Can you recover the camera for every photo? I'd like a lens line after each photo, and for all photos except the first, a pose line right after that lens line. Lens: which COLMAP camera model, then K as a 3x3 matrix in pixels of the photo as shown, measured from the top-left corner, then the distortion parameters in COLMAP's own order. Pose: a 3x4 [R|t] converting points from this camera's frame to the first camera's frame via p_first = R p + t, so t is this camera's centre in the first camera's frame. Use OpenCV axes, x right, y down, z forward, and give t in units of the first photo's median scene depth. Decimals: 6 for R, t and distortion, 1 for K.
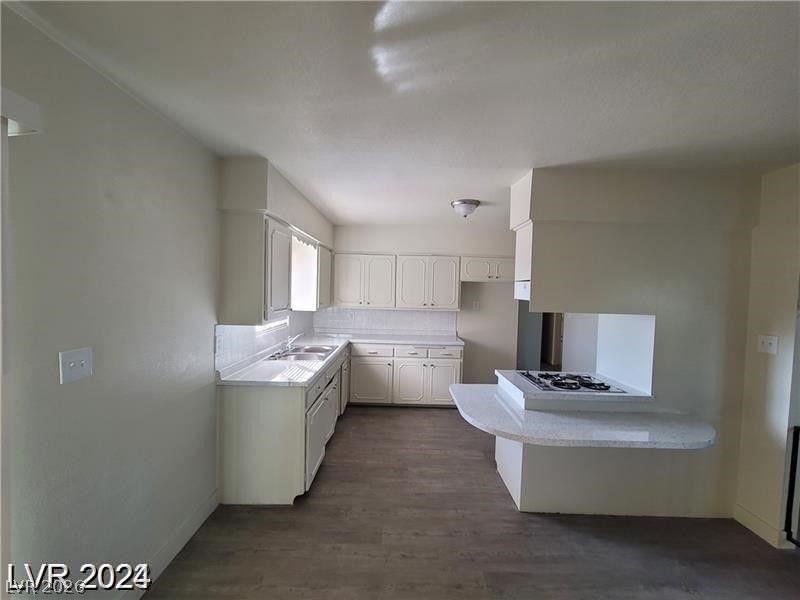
lens RADIAL K [[328.1, 0, 401.2], [0, 328.1, 301.0], [0, 0, 1]] dist [-0.007771, 0.003661]
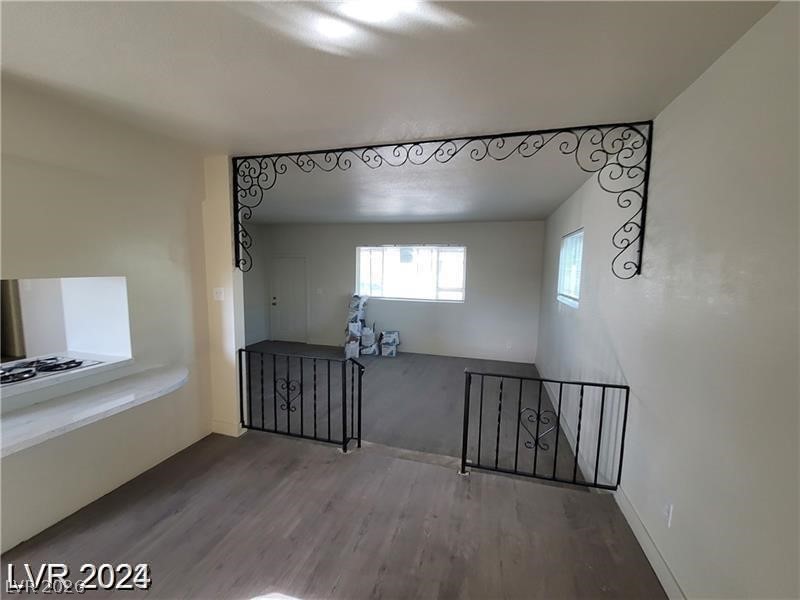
lens RADIAL K [[328.1, 0, 403.9], [0, 328.1, 301.1], [0, 0, 1]] dist [-0.007771, 0.003661]
pose [[0.273664, -0.127464, 0.953342, 0.052761], [0.027733, 0.991814, 0.124646, 0.014507], [-0.961425, -0.007672, 0.274959, -0.050139]]
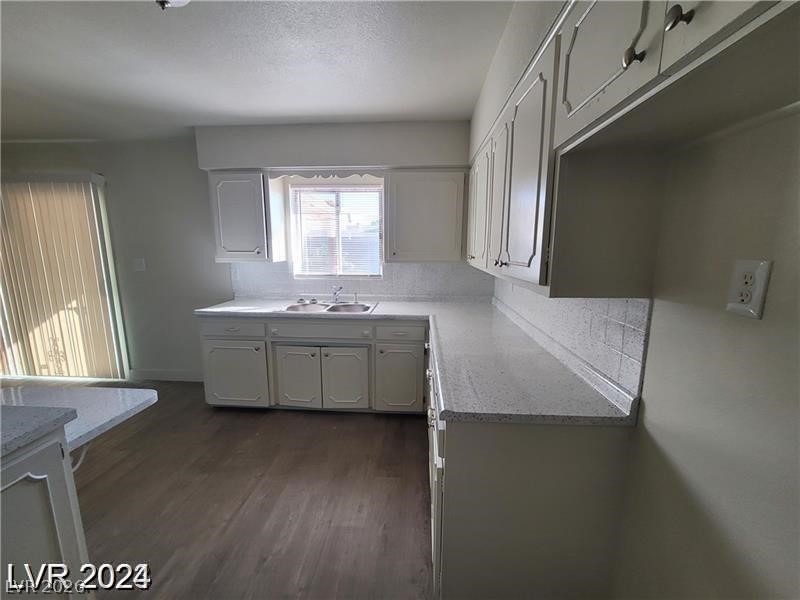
lens RADIAL K [[328.1, 0, 399.5], [0, 328.1, 299.3], [0, 0, 1]] dist [-0.007771, 0.003661]
pose [[-0.078088, 0.139155, -0.987187, 0.619455], [-0.041931, 0.988876, 0.142710, 0.004965], [0.996064, 0.052537, -0.071385, 1.390978]]
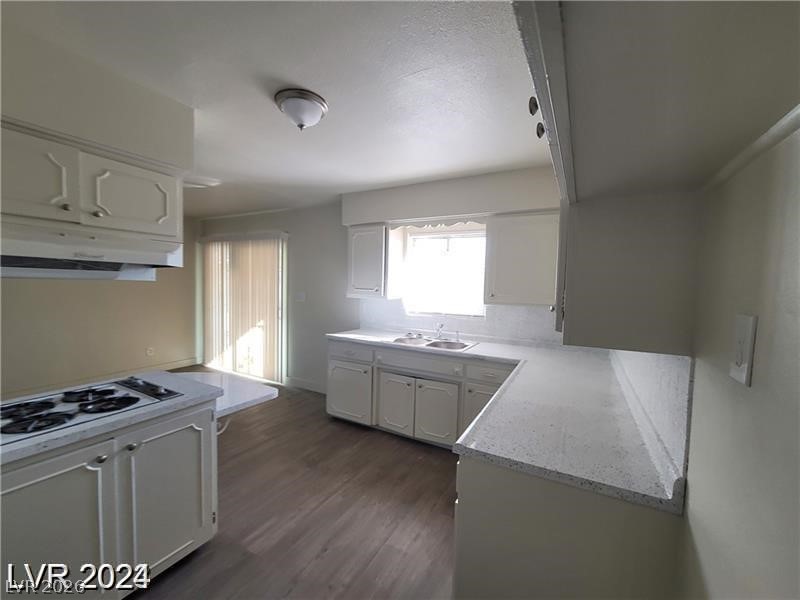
lens RADIAL K [[328.1, 0, 402.1], [0, 328.1, 299.5], [0, 0, 1]] dist [-0.007771, 0.003661]
pose [[-0.490585, 0.006836, -0.871366, 0.637075], [-0.068992, 0.996525, 0.046661, -0.004119], [0.868658, 0.083008, -0.488409, 1.539371]]
